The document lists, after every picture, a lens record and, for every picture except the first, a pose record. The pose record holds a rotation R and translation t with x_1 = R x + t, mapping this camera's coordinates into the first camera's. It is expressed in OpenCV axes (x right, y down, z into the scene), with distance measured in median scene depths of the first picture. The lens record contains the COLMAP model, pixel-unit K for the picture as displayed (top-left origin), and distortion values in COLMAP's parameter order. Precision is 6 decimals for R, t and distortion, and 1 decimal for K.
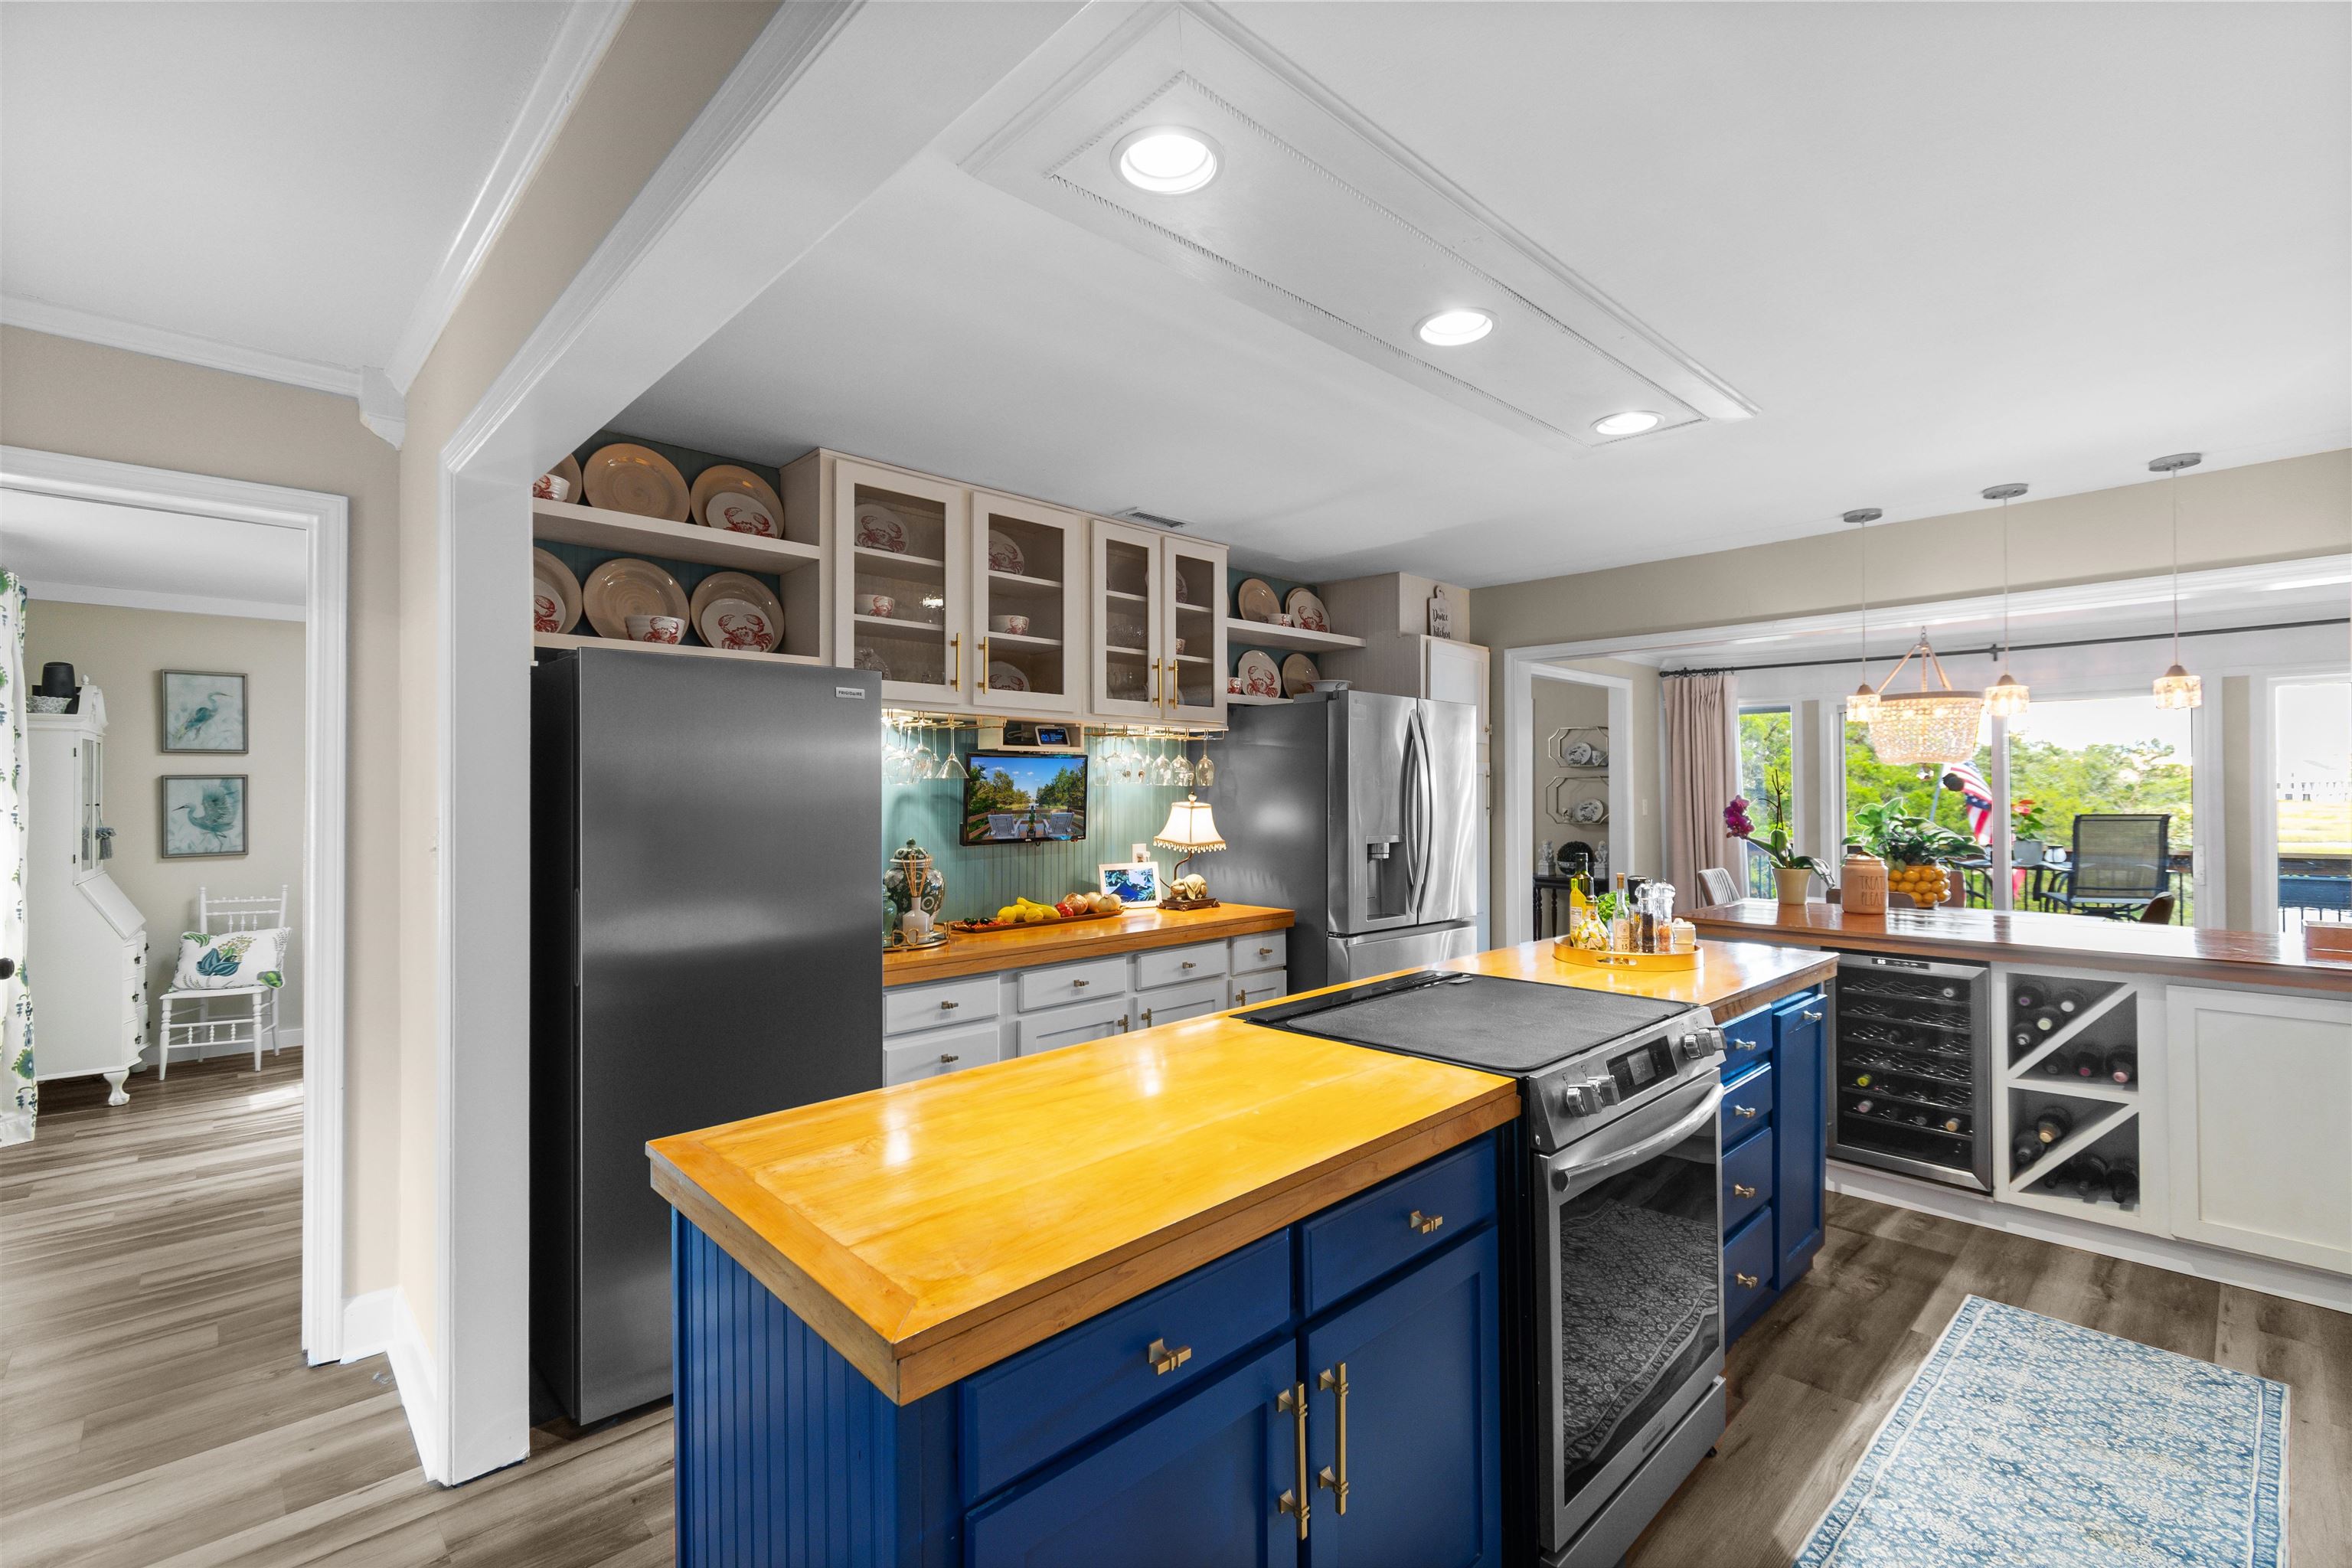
lens RADIAL K [[1029.3, 0, 1184.2], [0, 1029.3, 786.8], [0, 0, 1]] dist [0.002560, -0.000673]
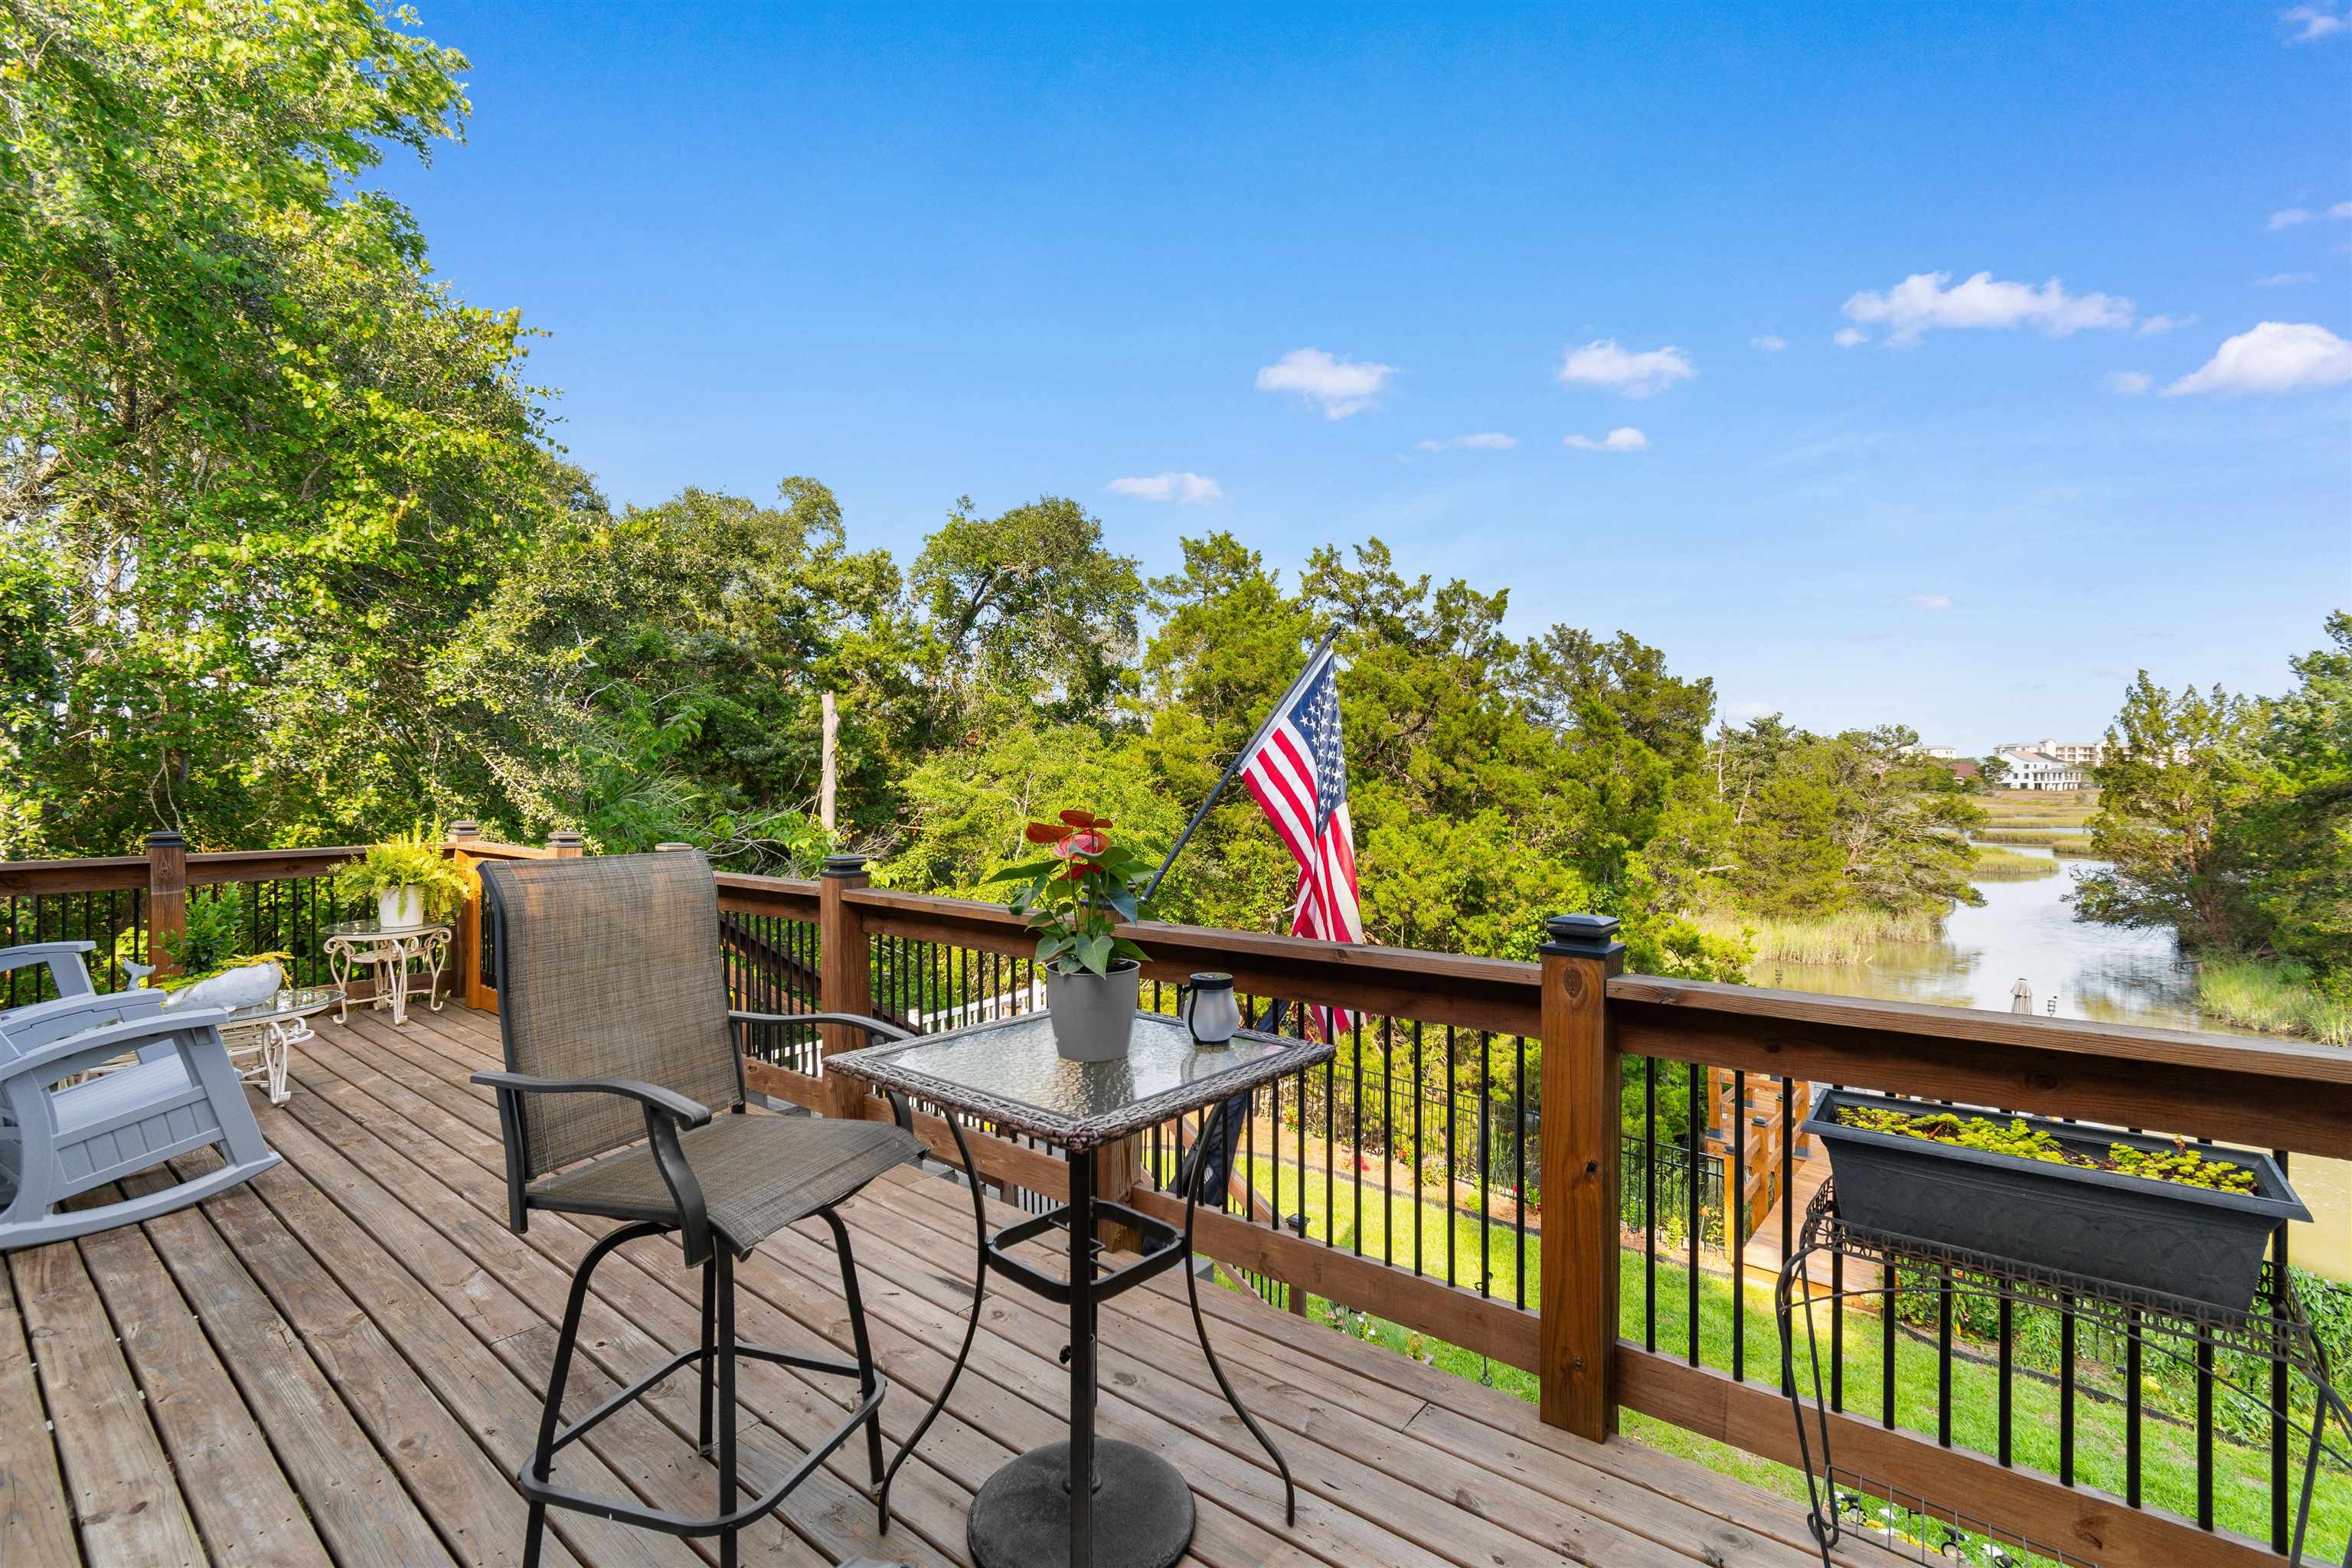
lens RADIAL K [[1029.3, 0, 1183.2], [0, 1029.3, 784.3], [0, 0, 1]] dist [0.002560, -0.000673]
pose [[0.990863, 0.003224, 0.134834, 0.145248], [-0.004516, 0.999947, 0.009274, 0.001562], [-0.134797, -0.009798, 0.990825, 0.130398]]
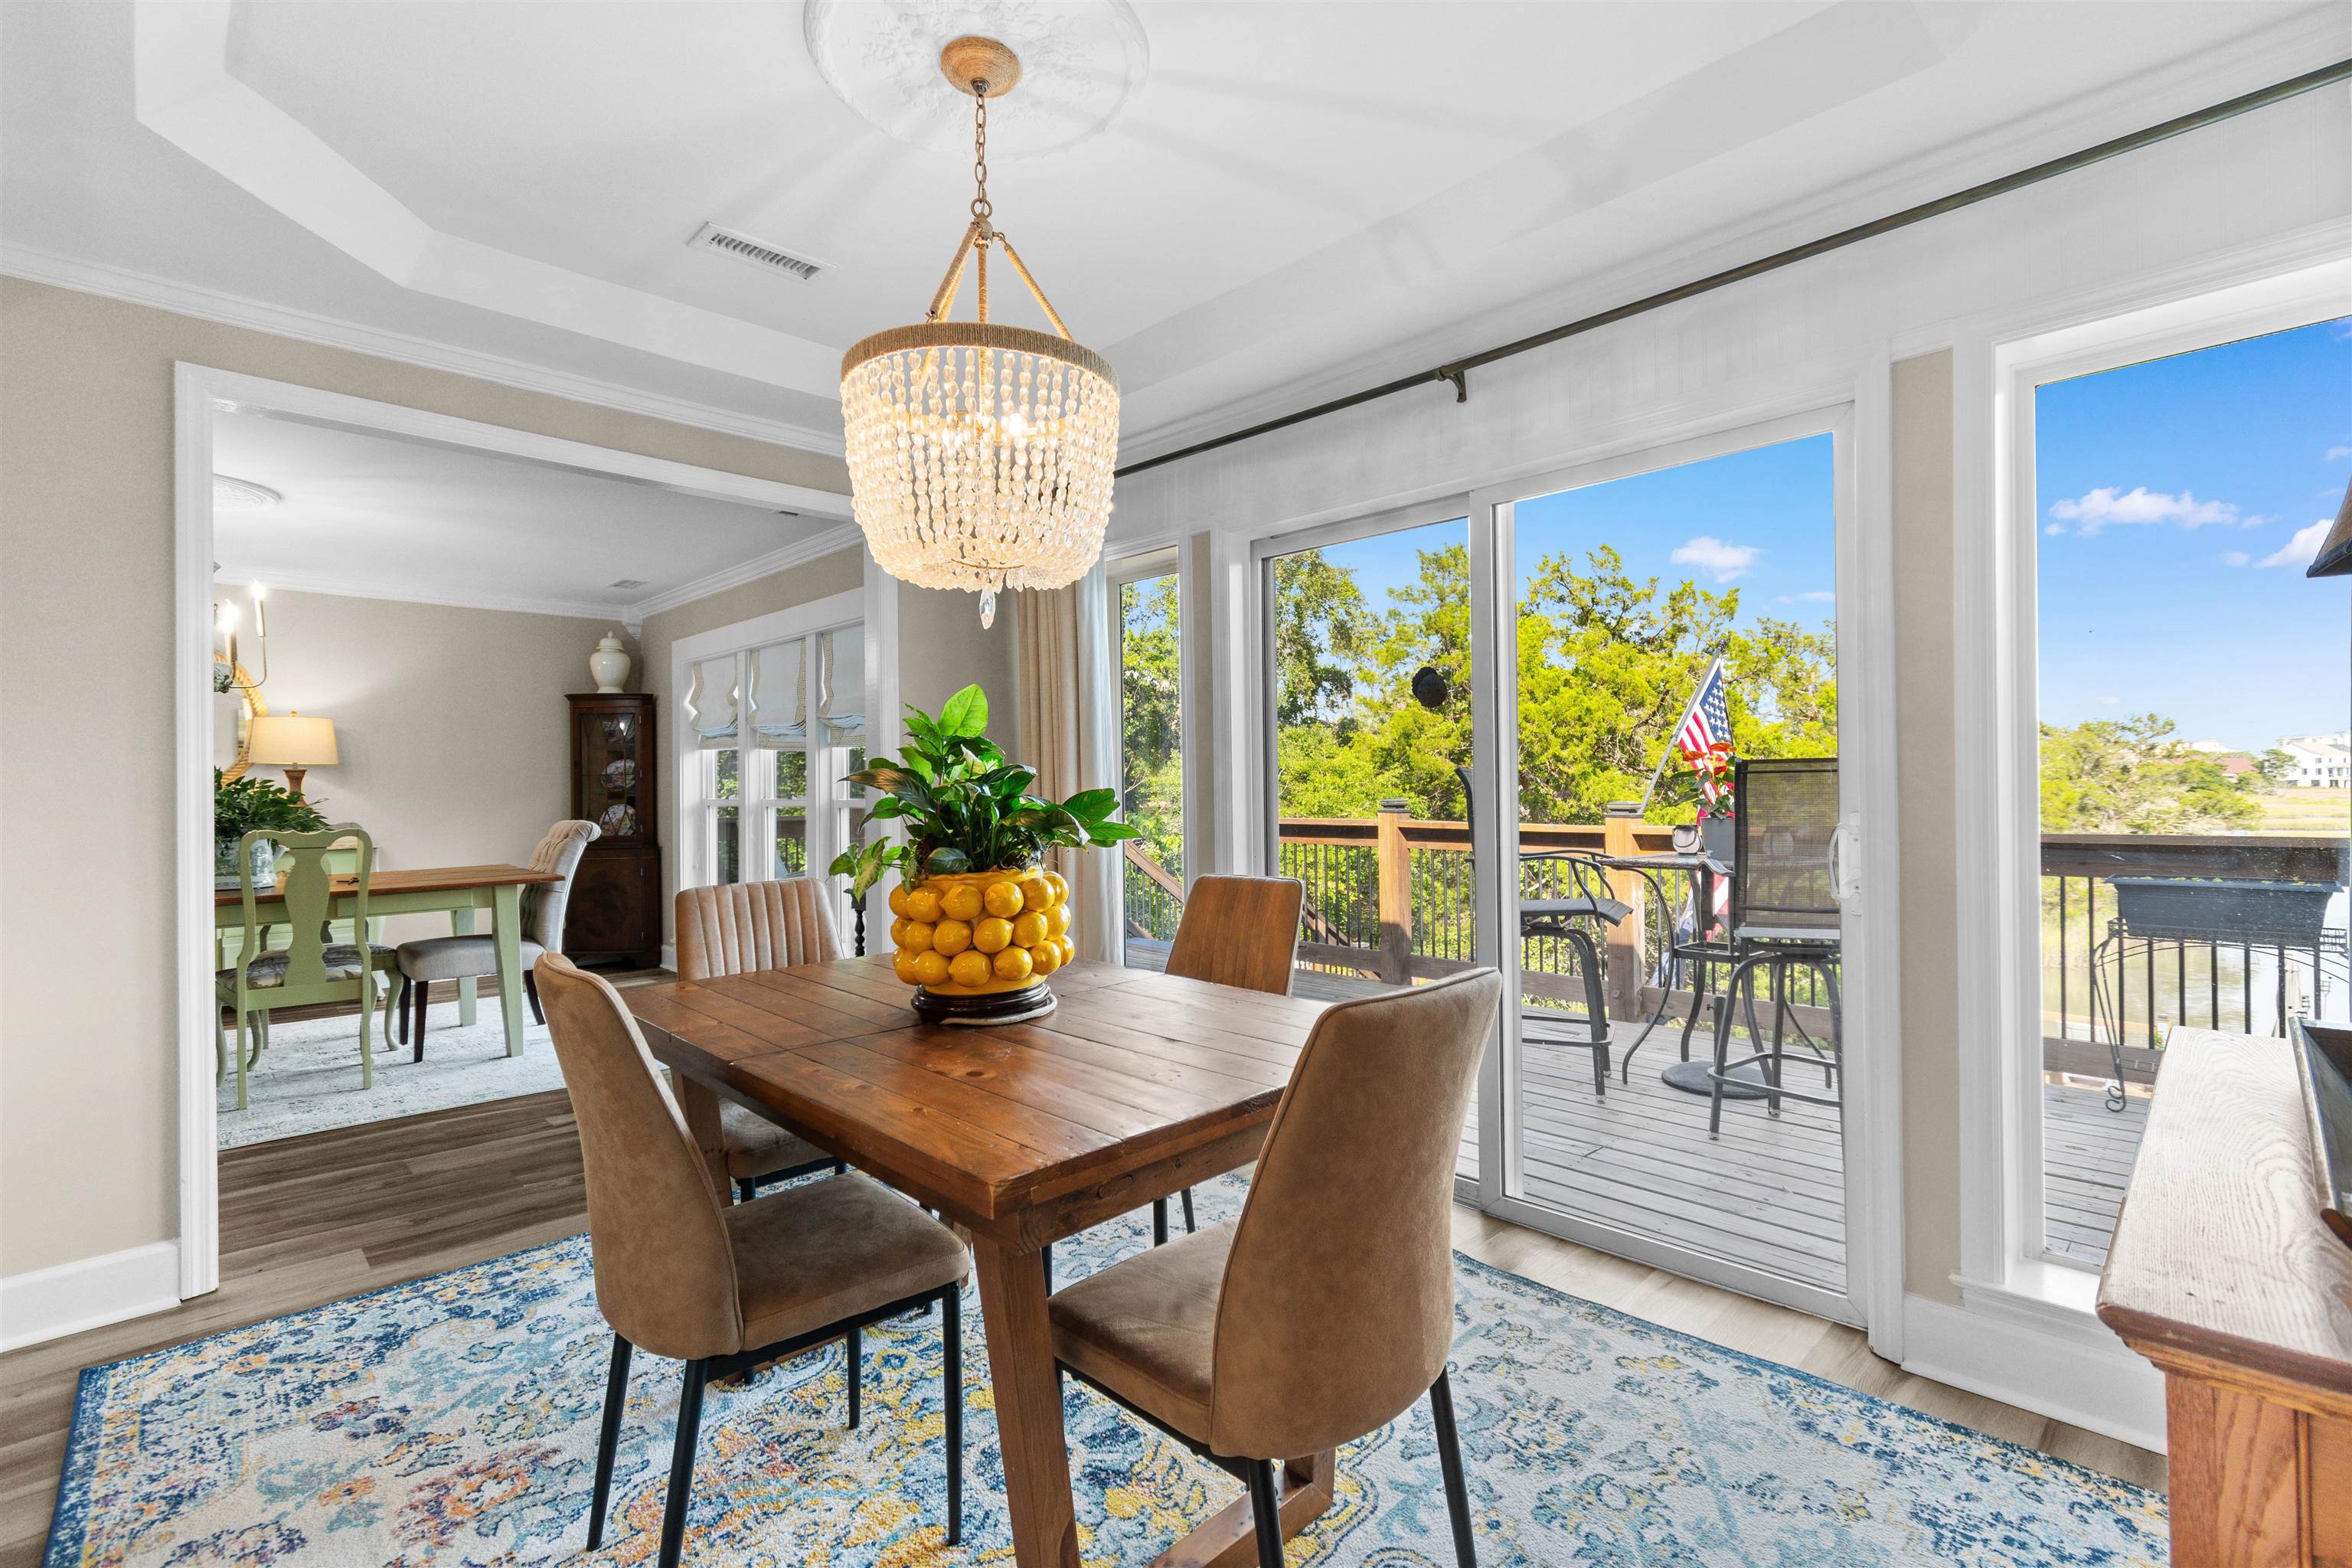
lens RADIAL K [[1029.3, 0, 1180.8], [0, 1029.3, 794.1], [0, 0, 1]] dist [0.002560, -0.000673]
pose [[0.999910, -0.001550, -0.013303, 0.100459], [0.001779, 0.999851, 0.017197, 0.005695], [0.013274, -0.017219, 0.999764, 0.082663]]
